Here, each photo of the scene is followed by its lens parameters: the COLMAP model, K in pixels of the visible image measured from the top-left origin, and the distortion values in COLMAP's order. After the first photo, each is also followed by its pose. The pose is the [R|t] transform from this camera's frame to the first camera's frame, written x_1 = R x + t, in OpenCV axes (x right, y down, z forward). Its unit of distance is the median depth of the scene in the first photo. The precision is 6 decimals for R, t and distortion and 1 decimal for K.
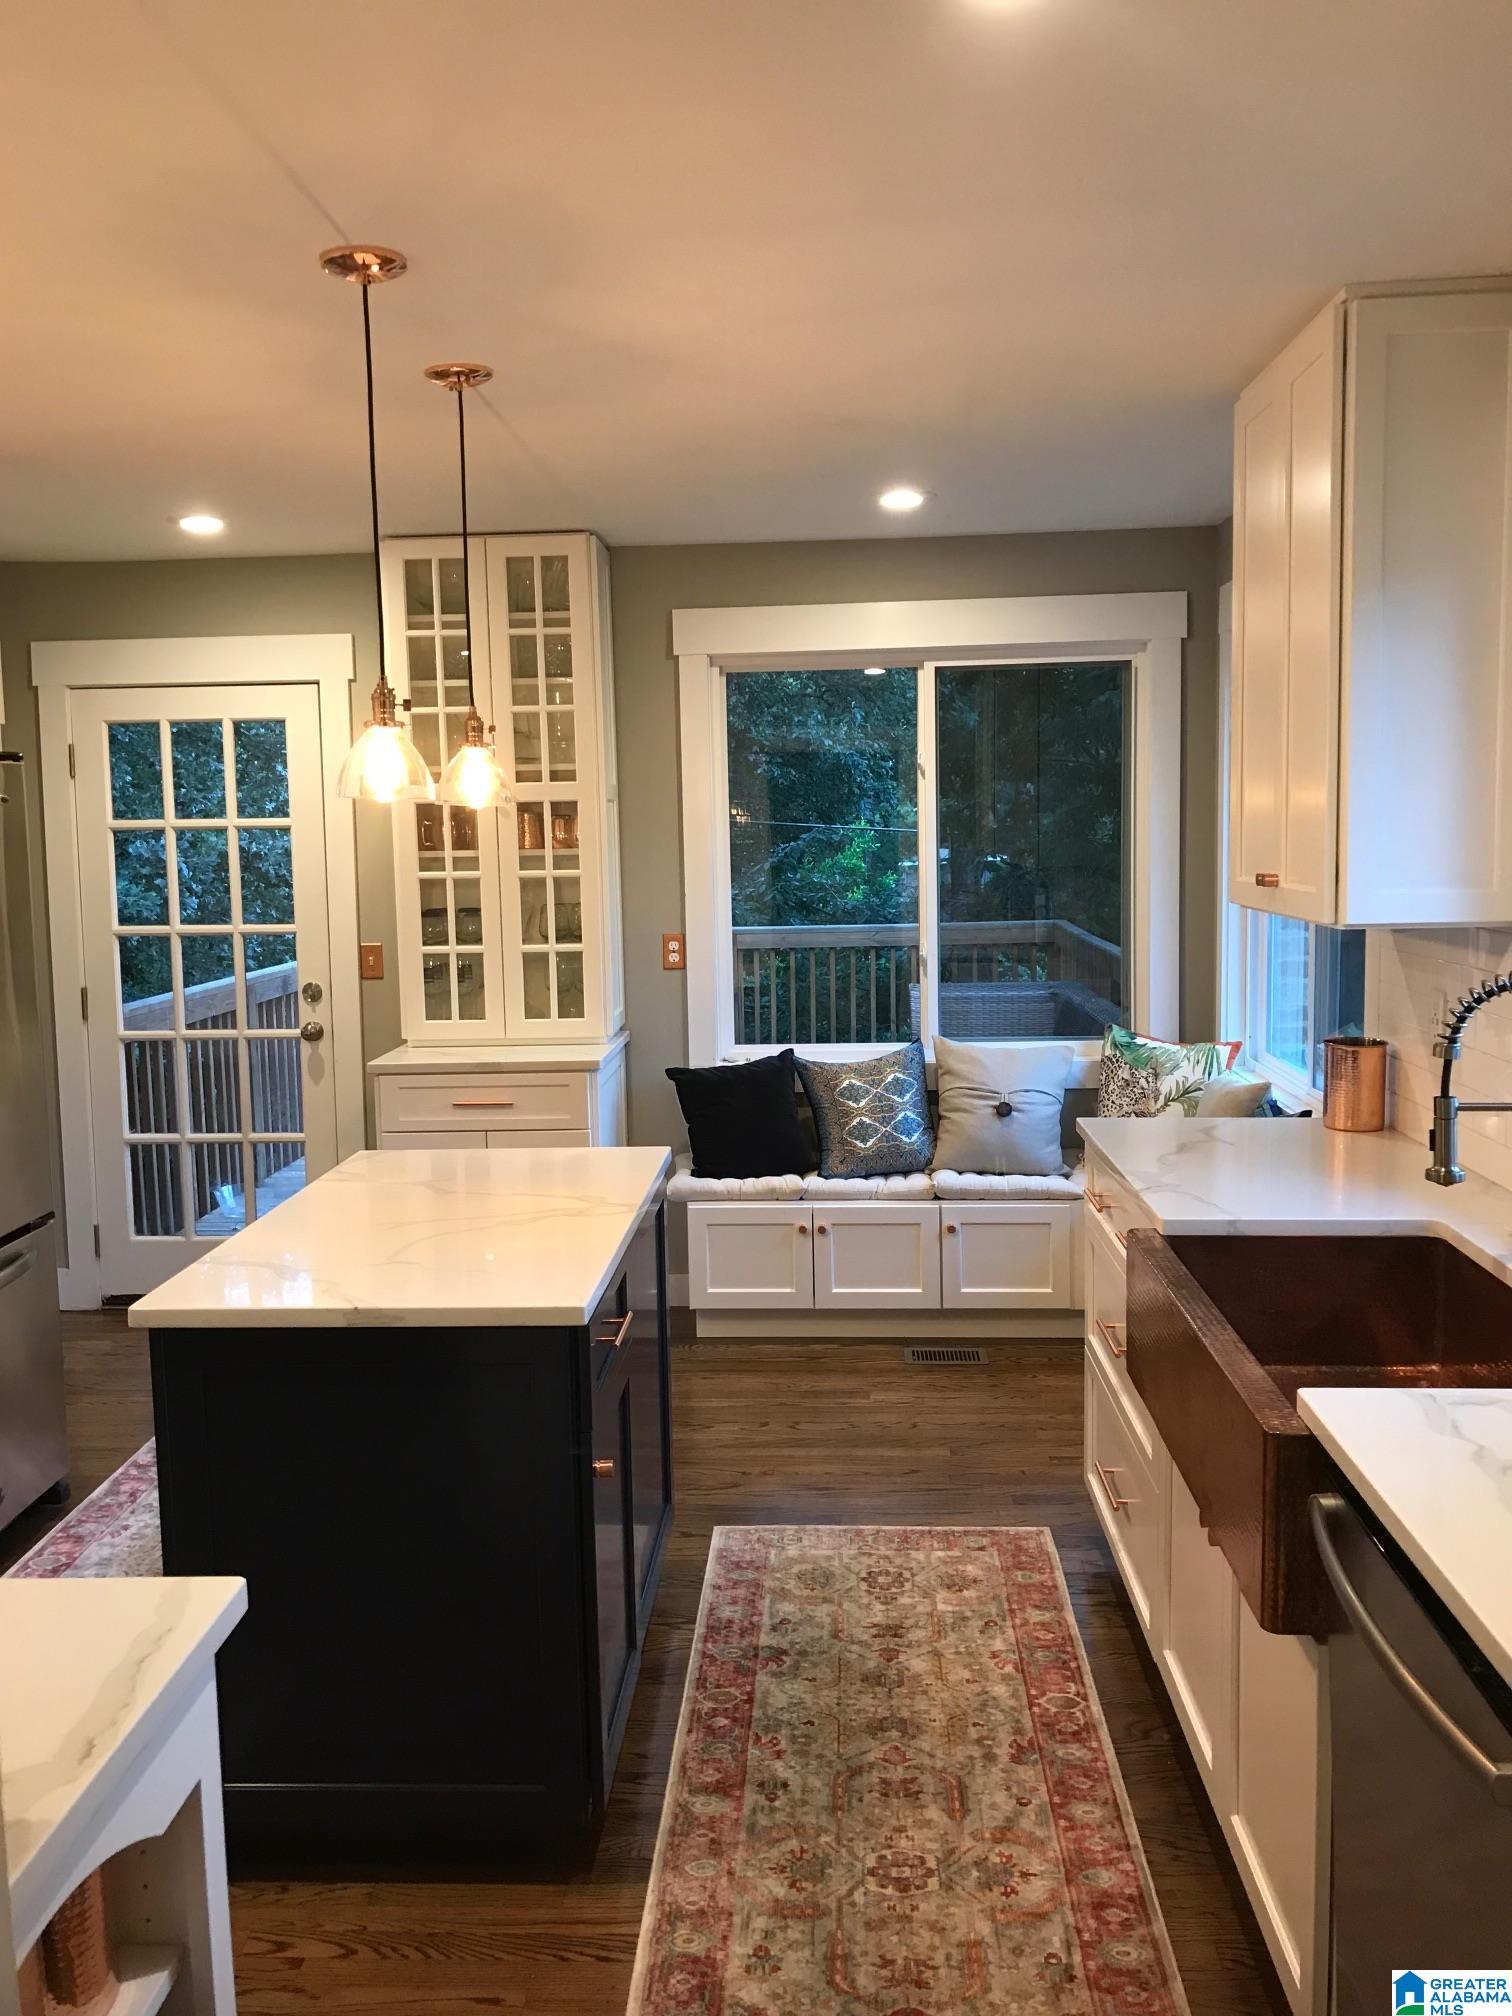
lens RADIAL K [[1666.1, 0, 748.9], [0, 1666.1, 990.1], [0, 0, 1]] dist [0.025521, -0.017433]
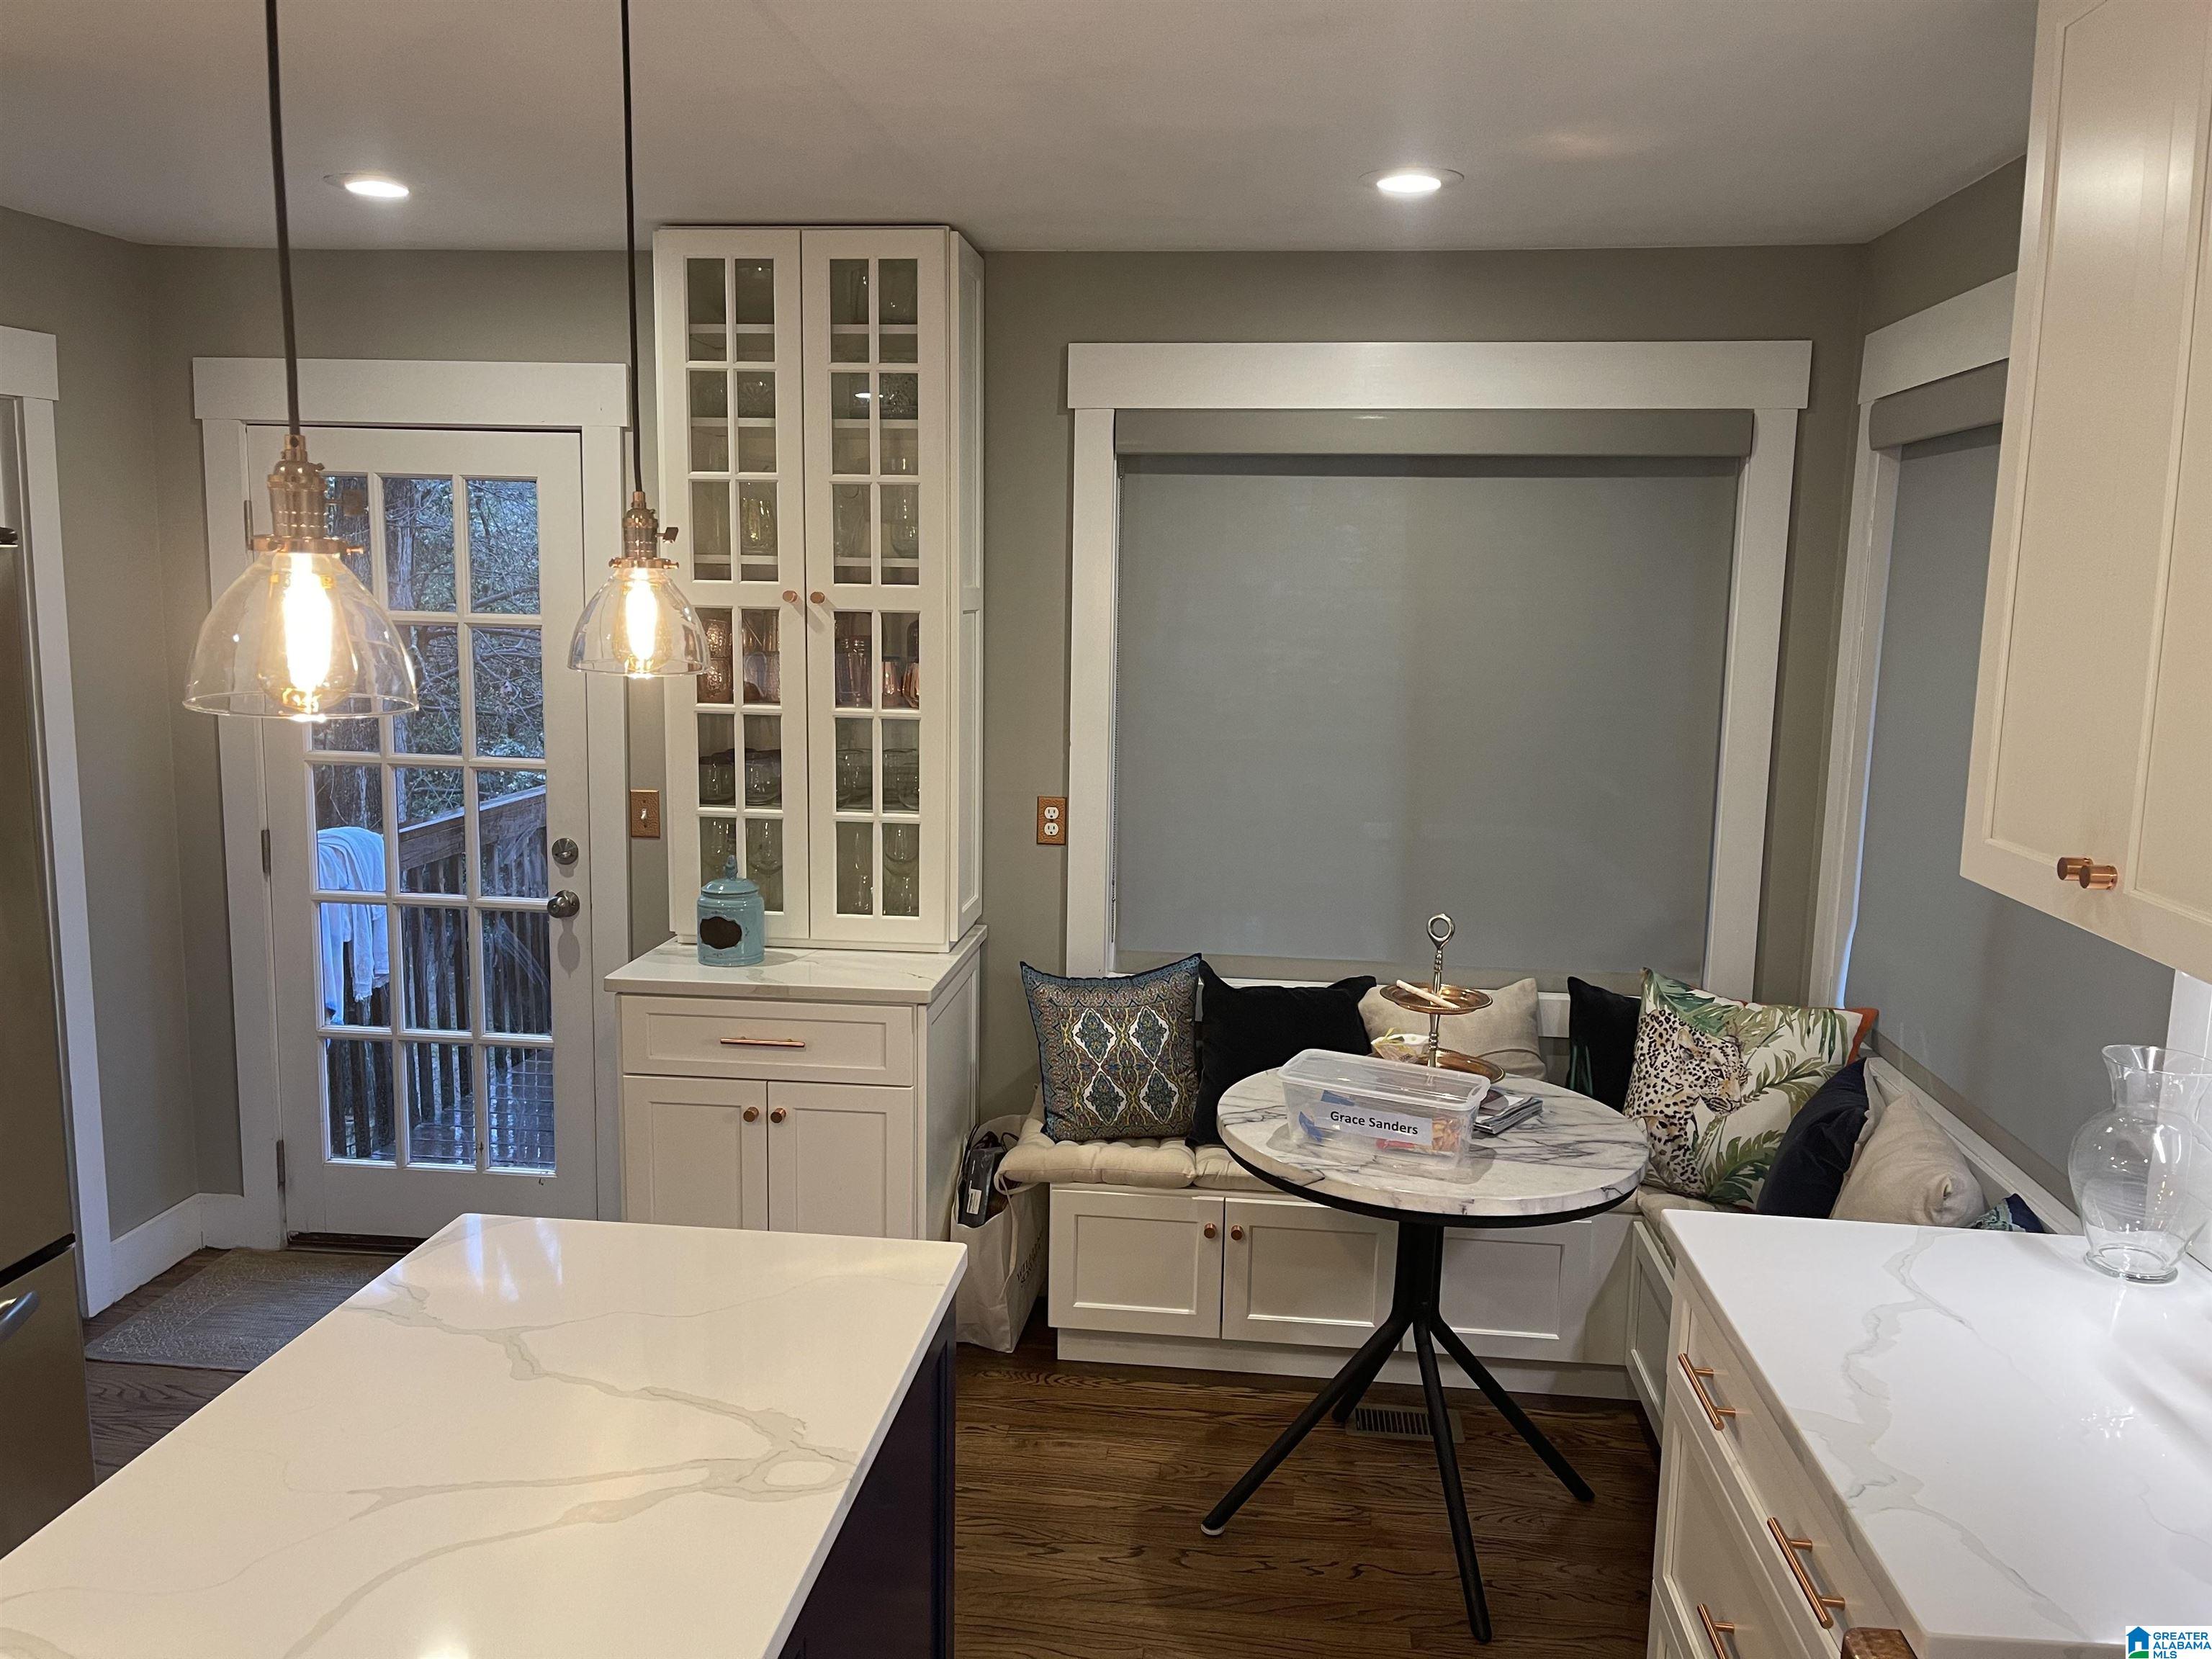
lens RADIAL K [[1694.6, 0, 1098.5], [0, 1694.6, 842.8], [0, 0, 1]] dist [0.025484, -0.006463]
pose [[0.997741, 0.046617, -0.048370, 0.012109], [-0.043992, 0.997572, 0.053989, -0.057776], [0.050770, -0.051739, 0.997369, 0.278792]]
